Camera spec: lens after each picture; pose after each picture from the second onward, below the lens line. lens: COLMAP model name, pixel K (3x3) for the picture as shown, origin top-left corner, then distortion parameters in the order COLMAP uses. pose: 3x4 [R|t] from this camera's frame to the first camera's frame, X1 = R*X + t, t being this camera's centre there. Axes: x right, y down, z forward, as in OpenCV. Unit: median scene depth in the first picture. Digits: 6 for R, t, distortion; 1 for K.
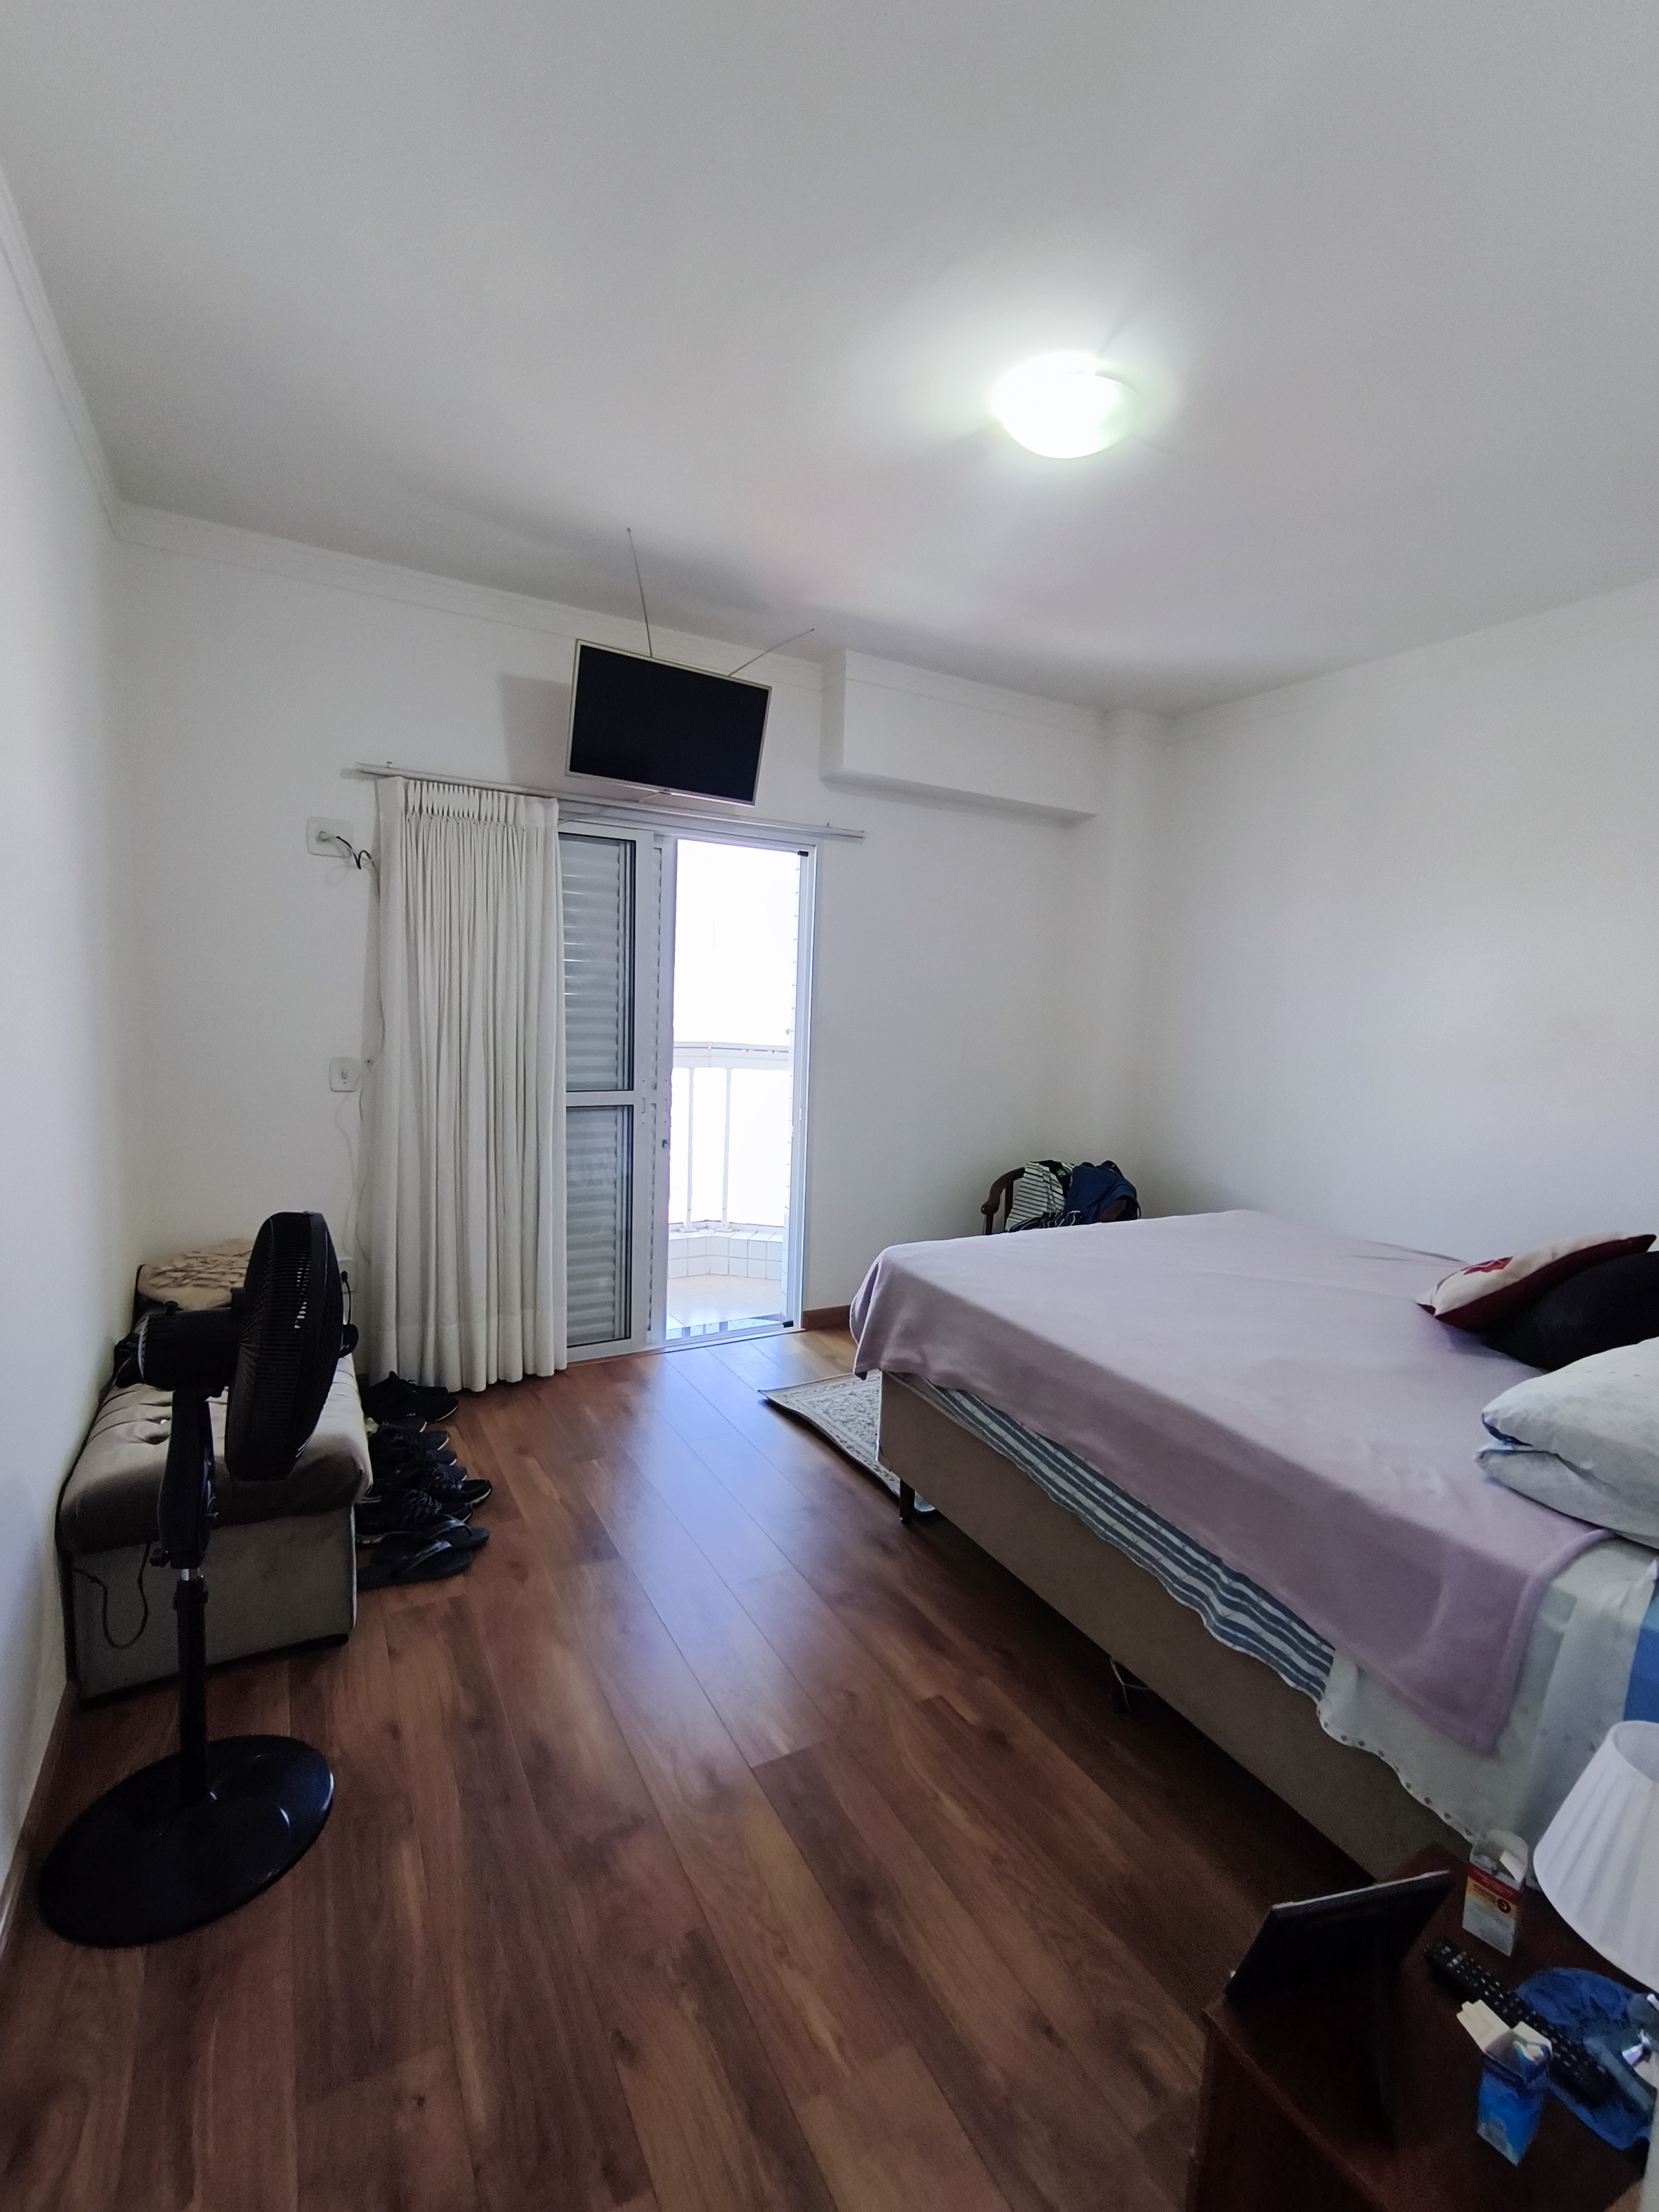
lens RADIAL K [[985.9, 0, 842.7], [0, 985.9, 1117.0], [0, 0, 1]] dist [0.002786, -0.000621]
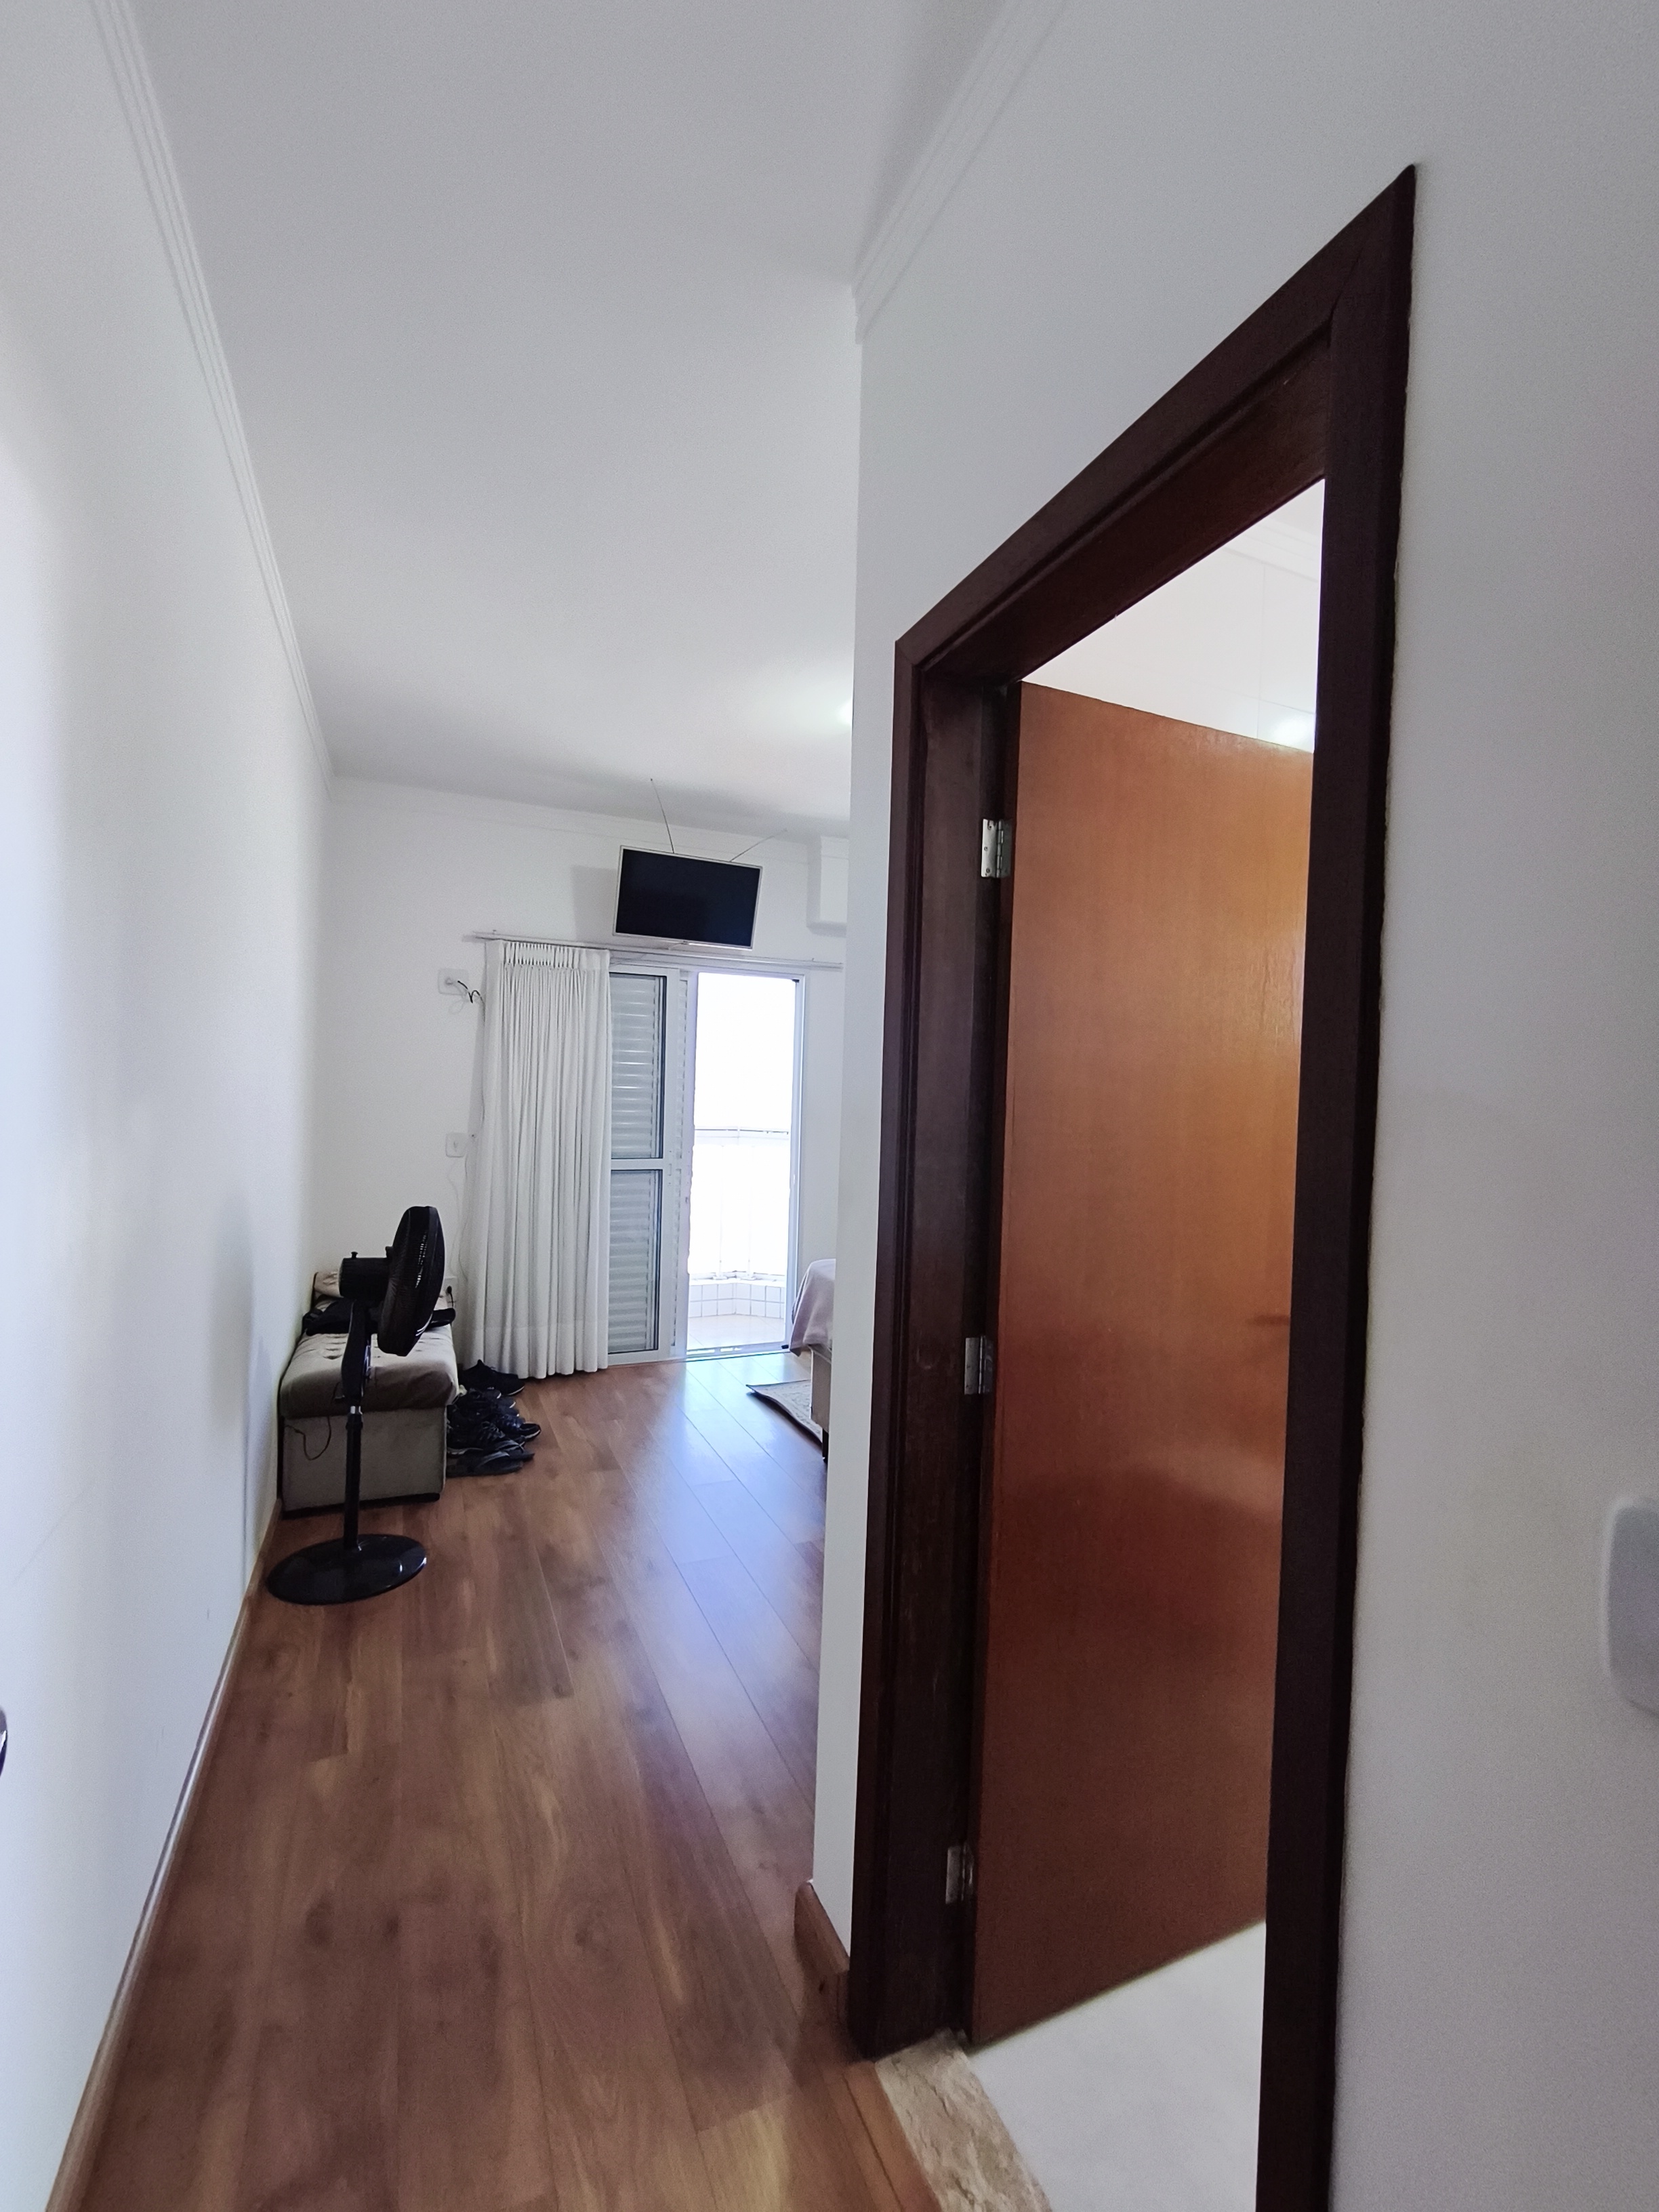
lens RADIAL K [[948.7, 0, 825.7], [0, 948.7, 1107.9], [0, 0, 1]] dist [0.001123, 0.000068]
pose [[0.994805, -0.007822, -0.101494, 0.162982], [-0.002867, 0.994495, -0.104745, 0.045281], [0.101755, 0.104492, 0.989307, -0.301017]]
